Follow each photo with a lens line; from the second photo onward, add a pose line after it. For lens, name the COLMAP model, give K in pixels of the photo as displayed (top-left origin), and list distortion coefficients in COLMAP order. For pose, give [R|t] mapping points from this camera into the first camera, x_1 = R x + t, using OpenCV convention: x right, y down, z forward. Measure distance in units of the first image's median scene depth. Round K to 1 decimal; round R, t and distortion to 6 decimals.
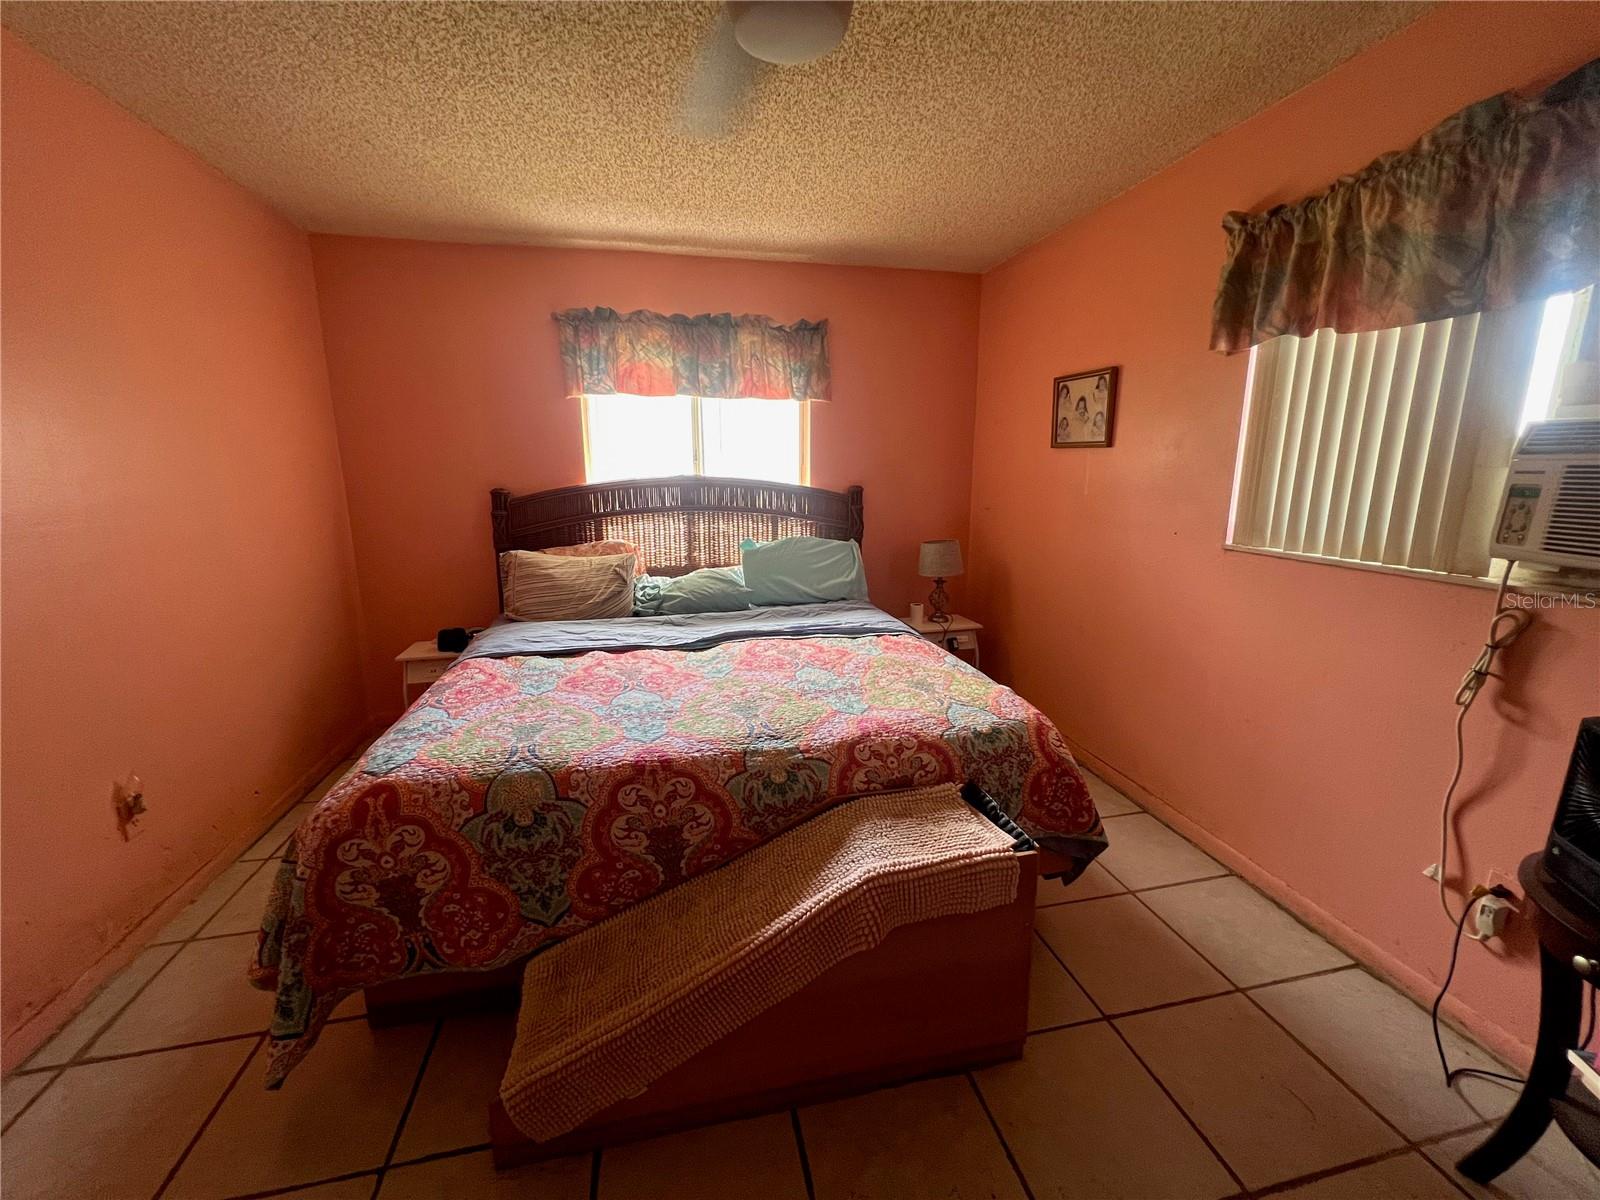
lens RADIAL K [[639.5, 0, 799.6], [0, 639.5, 599.2], [0, 0, 1]] dist [-0.002686, -0.000005]
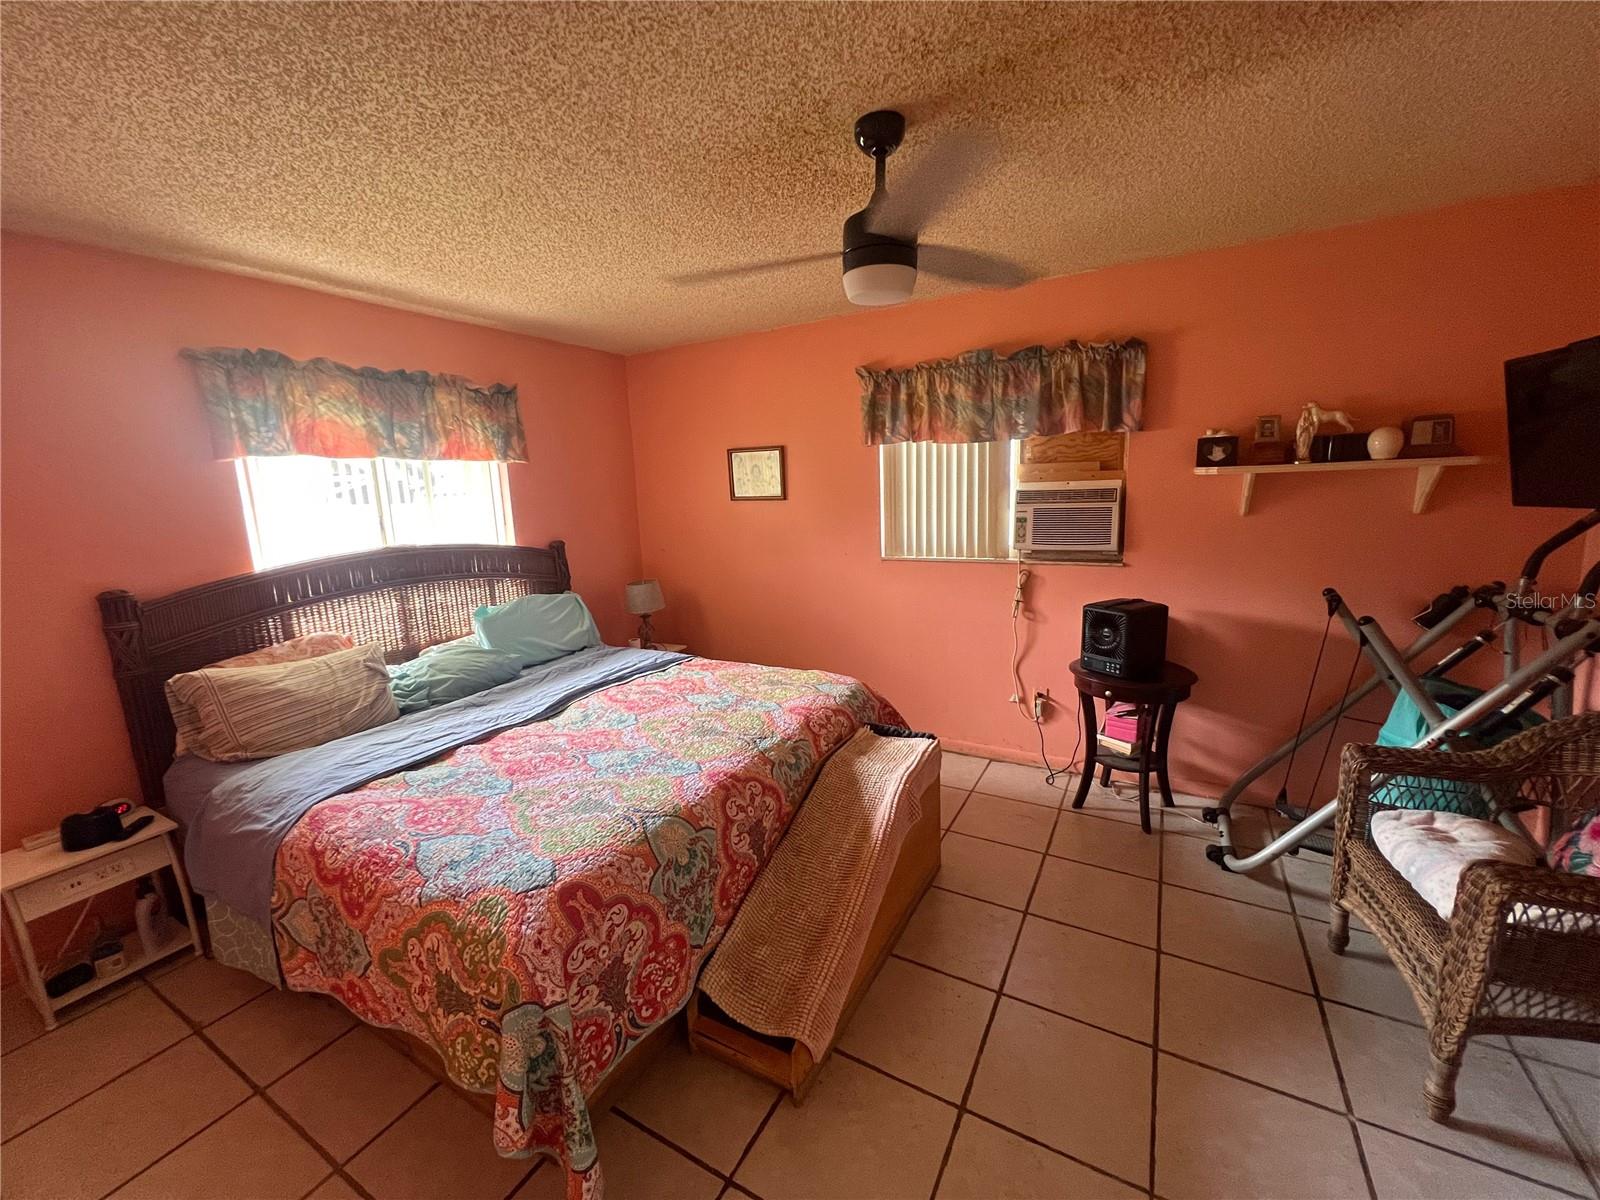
lens RADIAL K [[639.5, 0, 796.6], [0, 639.5, 599.7], [0, 0, 1]] dist [-0.002686, -0.000005]
pose [[0.671839, -0.153638, 0.724588, -0.661520], [0.189501, 0.981347, 0.032373, -0.066831], [-0.716046, 0.115561, 0.688422, 0.013859]]
